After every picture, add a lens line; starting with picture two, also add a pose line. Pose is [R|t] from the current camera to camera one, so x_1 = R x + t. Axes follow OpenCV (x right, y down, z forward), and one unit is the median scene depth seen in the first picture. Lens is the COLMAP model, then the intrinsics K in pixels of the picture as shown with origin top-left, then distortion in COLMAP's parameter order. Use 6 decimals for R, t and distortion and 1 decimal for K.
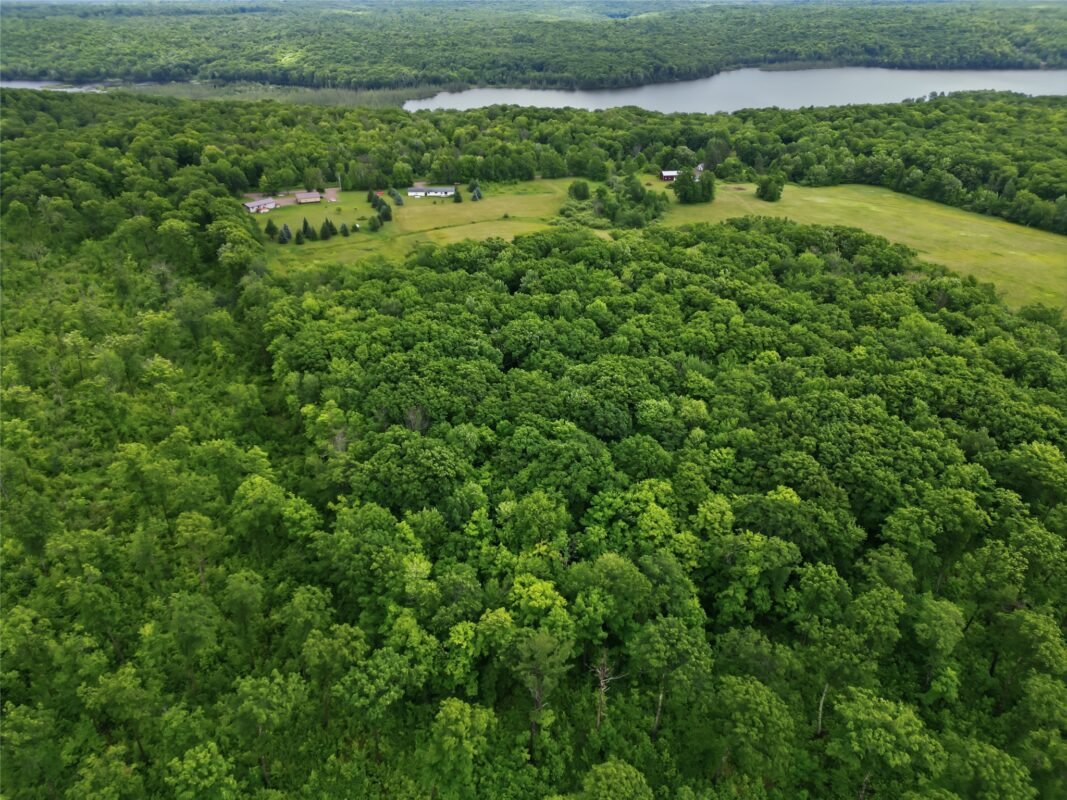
lens RADIAL K [[741.8, 0, 530.8], [0, 741.8, 399.7], [0, 0, 1]] dist [0.087086, -0.083280]
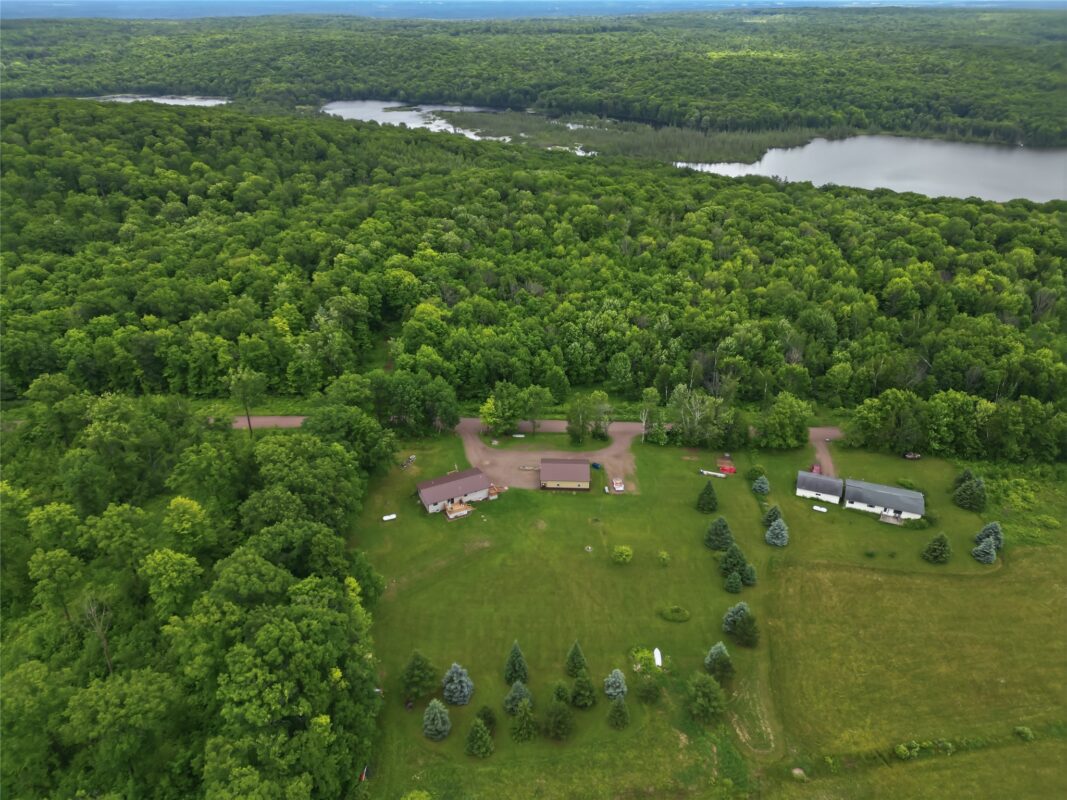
lens RADIAL K [[741.8, 0, 530.8], [0, 741.8, 399.7], [0, 0, 1]] dist [0.087086, -0.083280]
pose [[0.912114, 0.194789, -0.360702, -0.143298], [-0.200998, 0.979375, 0.020623, -0.275475], [0.357279, 0.053690, 0.932453, 0.503393]]
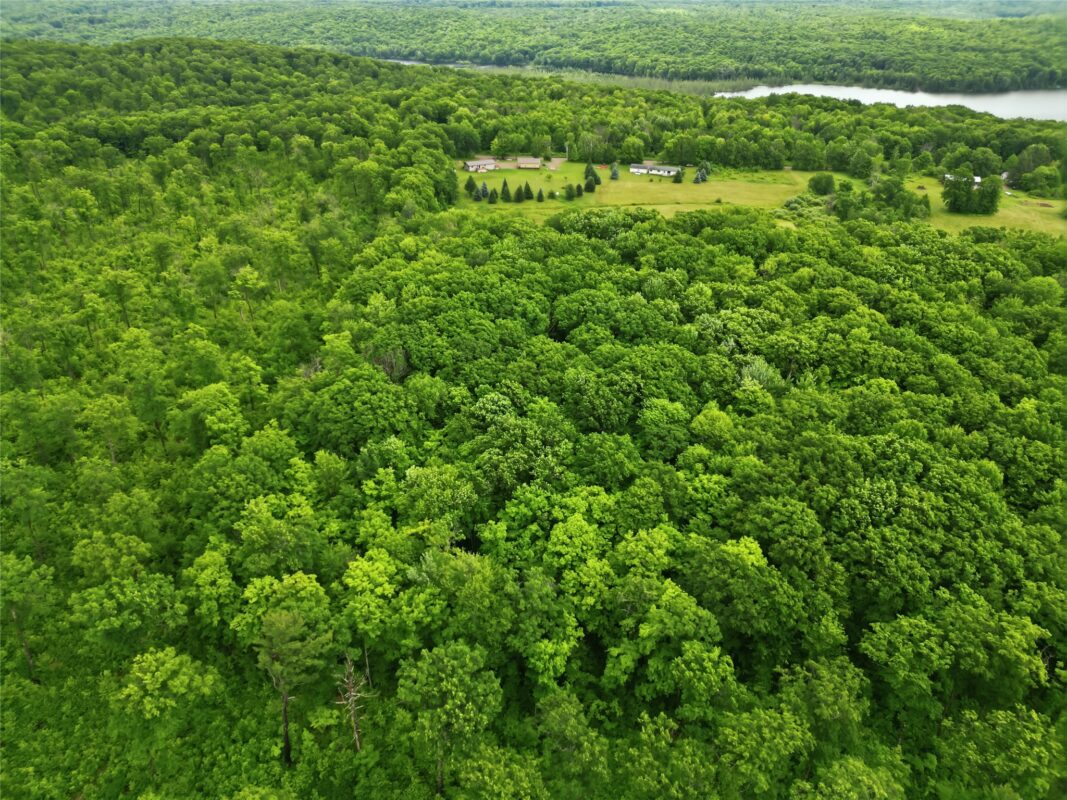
lens RADIAL K [[741.8, 0, 530.8], [0, 741.8, 399.7], [0, 0, 1]] dist [0.087086, -0.083280]
pose [[0.909527, 0.209290, -0.359108, 0.112529], [-0.209743, 0.977011, 0.038183, 0.000280], [0.358844, 0.040592, 0.932515, 0.072382]]
